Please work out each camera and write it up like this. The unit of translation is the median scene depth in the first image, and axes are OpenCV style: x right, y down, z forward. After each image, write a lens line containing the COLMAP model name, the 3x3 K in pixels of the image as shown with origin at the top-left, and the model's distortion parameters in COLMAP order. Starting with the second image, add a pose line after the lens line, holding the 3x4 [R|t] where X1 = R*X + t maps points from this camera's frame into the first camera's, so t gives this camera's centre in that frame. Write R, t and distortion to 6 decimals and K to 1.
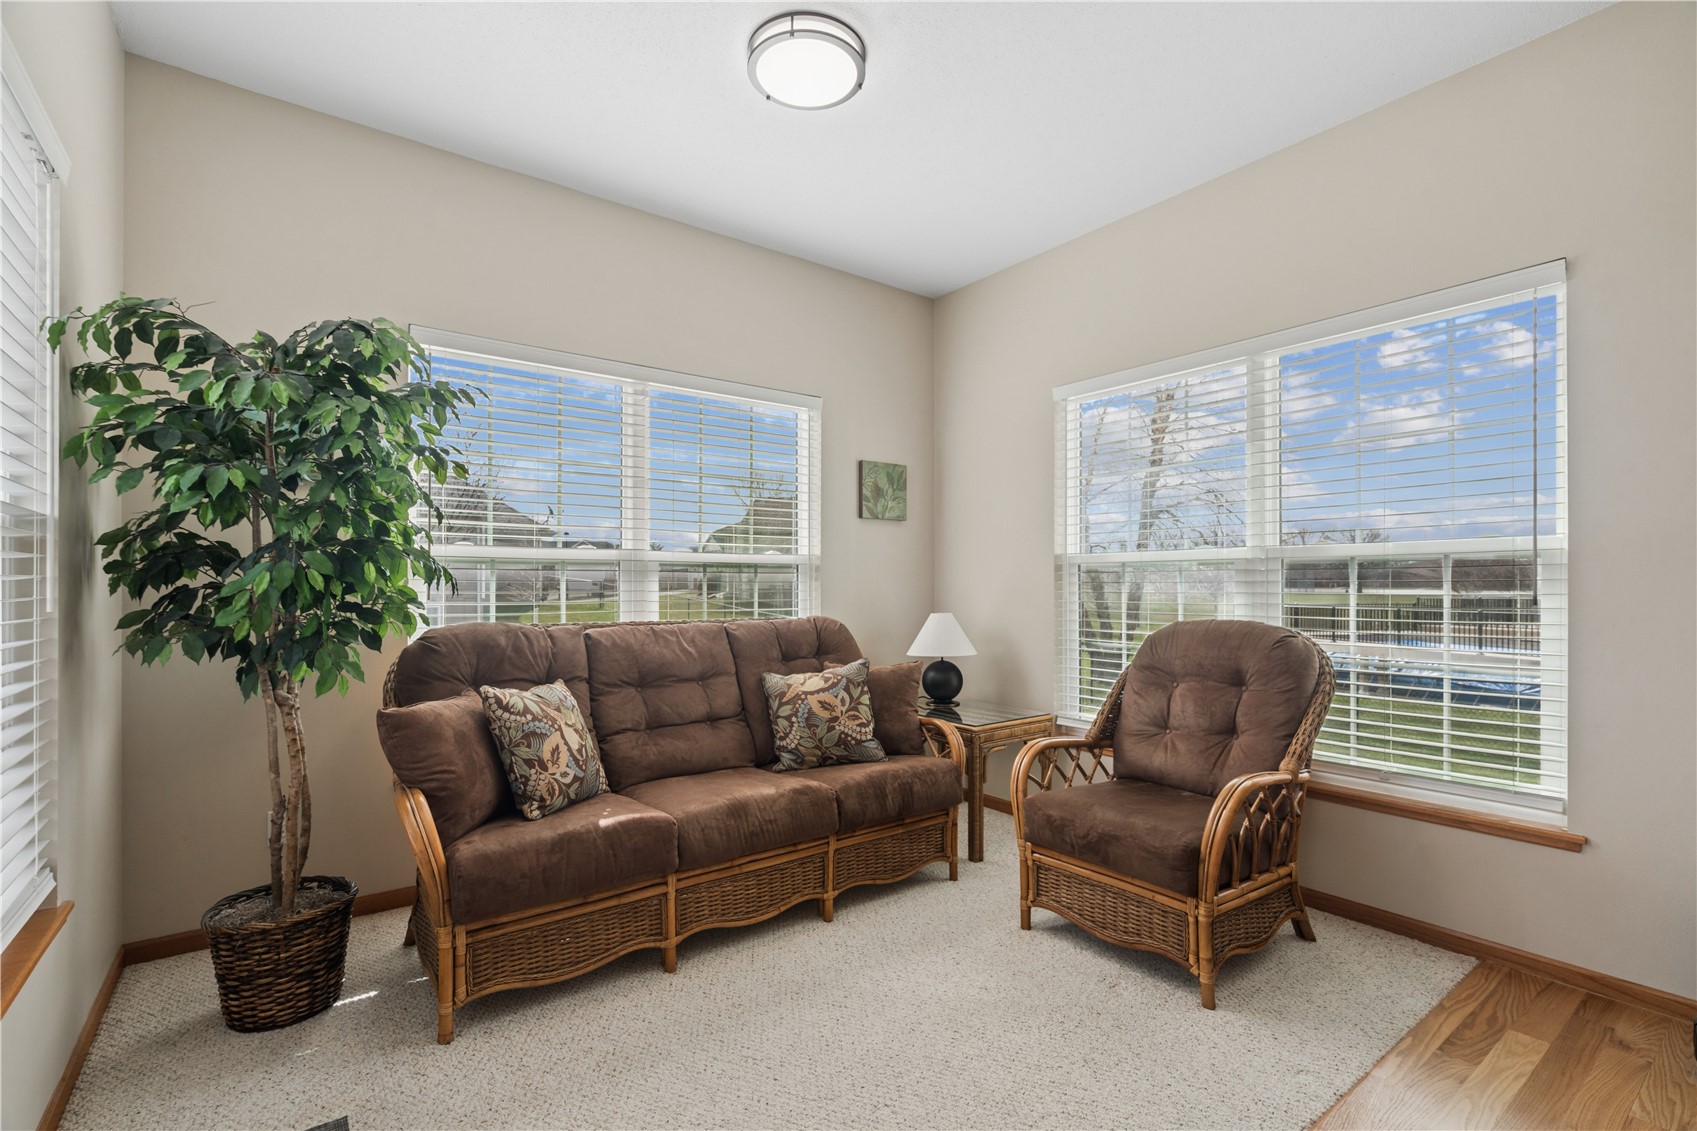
lens RADIAL K [[772.2, 0, 846.3], [0, 772.2, 587.0], [0, 0, 1]] dist [-0.003255, 0.001526]
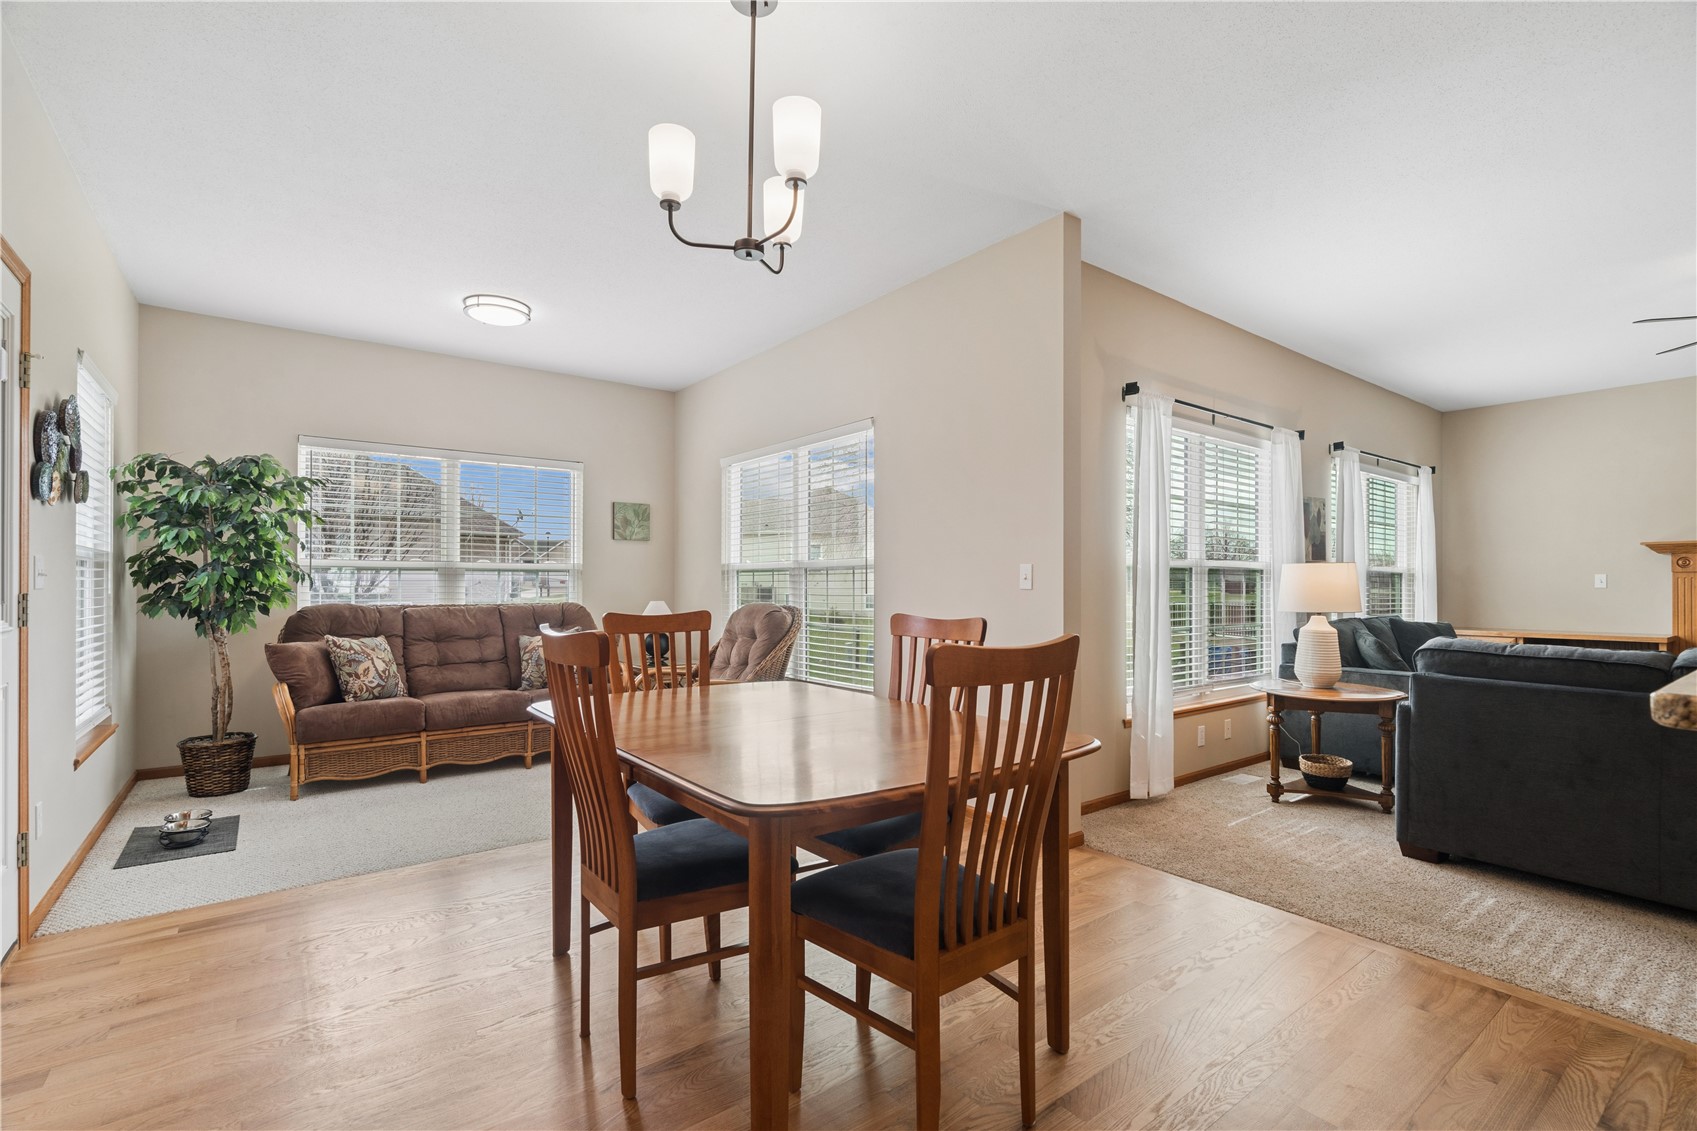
lens RADIAL K [[772.2, 0, 849.2], [0, 772.2, 583.6], [0, 0, 1]] dist [-0.003255, 0.001526]
pose [[0.999960, 0.000257, 0.008913, 0.904157], [-0.000224, 0.999993, -0.003715, 0.008028], [-0.008914, 0.003713, 0.999953, -1.035273]]
